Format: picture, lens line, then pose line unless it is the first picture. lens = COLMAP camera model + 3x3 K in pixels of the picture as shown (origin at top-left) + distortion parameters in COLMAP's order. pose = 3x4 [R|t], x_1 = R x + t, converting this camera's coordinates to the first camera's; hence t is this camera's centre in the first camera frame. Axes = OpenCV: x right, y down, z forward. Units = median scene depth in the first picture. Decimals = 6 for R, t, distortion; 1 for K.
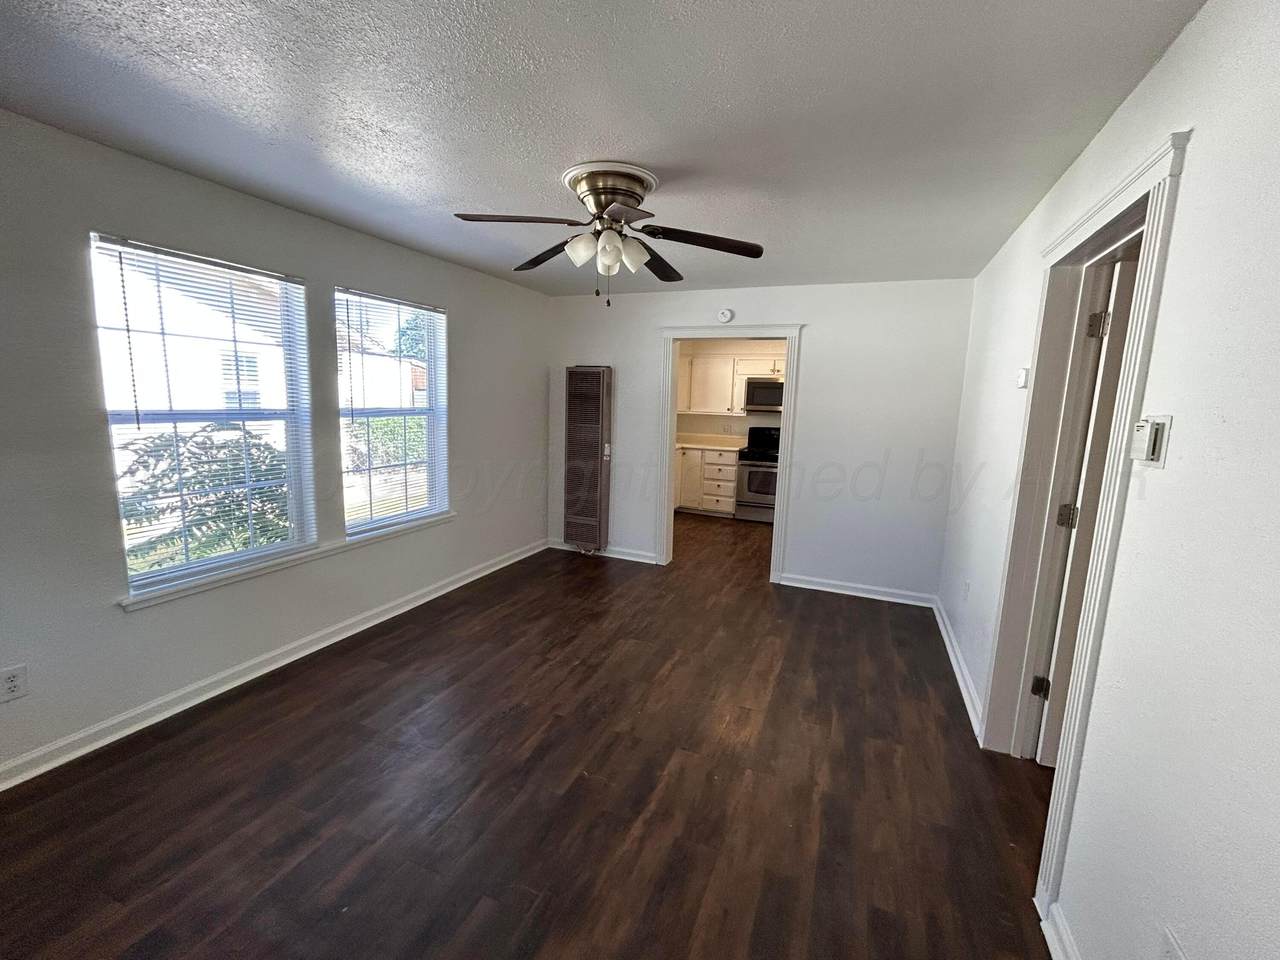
lens RADIAL K [[542.8, 0, 642.1], [0, 542.8, 476.8], [0, 0, 1]] dist [-0.000902, 0.000063]
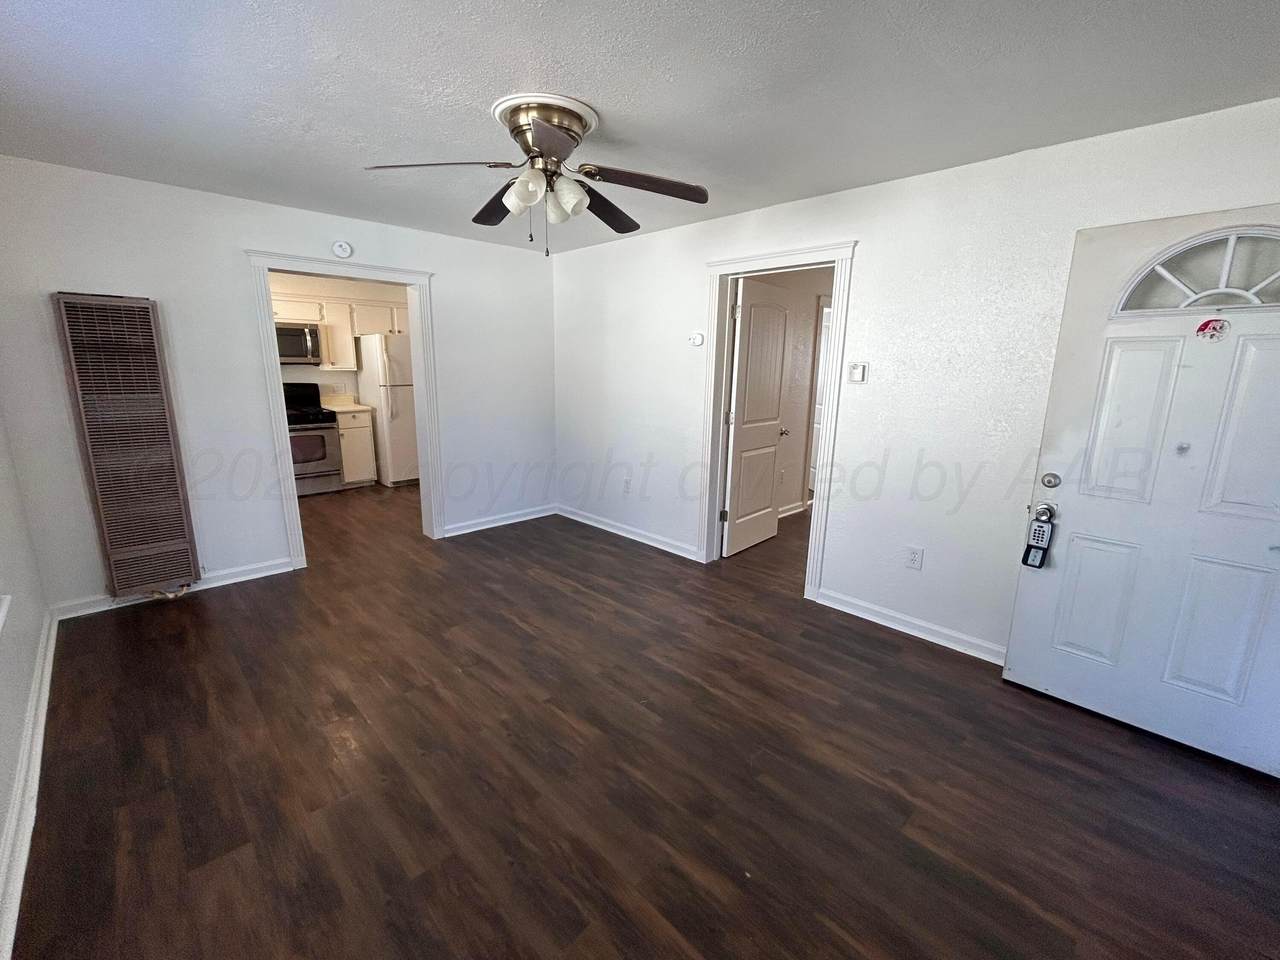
lens RADIAL K [[542.8, 0, 641.0], [0, 542.8, 482.7], [0, 0, 1]] dist [-0.000902, 0.000063]
pose [[0.395229, -0.225963, 0.890357, -0.643584], [0.131793, 0.973193, 0.188483, -0.055840], [-0.909079, 0.042849, 0.414414, 0.355554]]
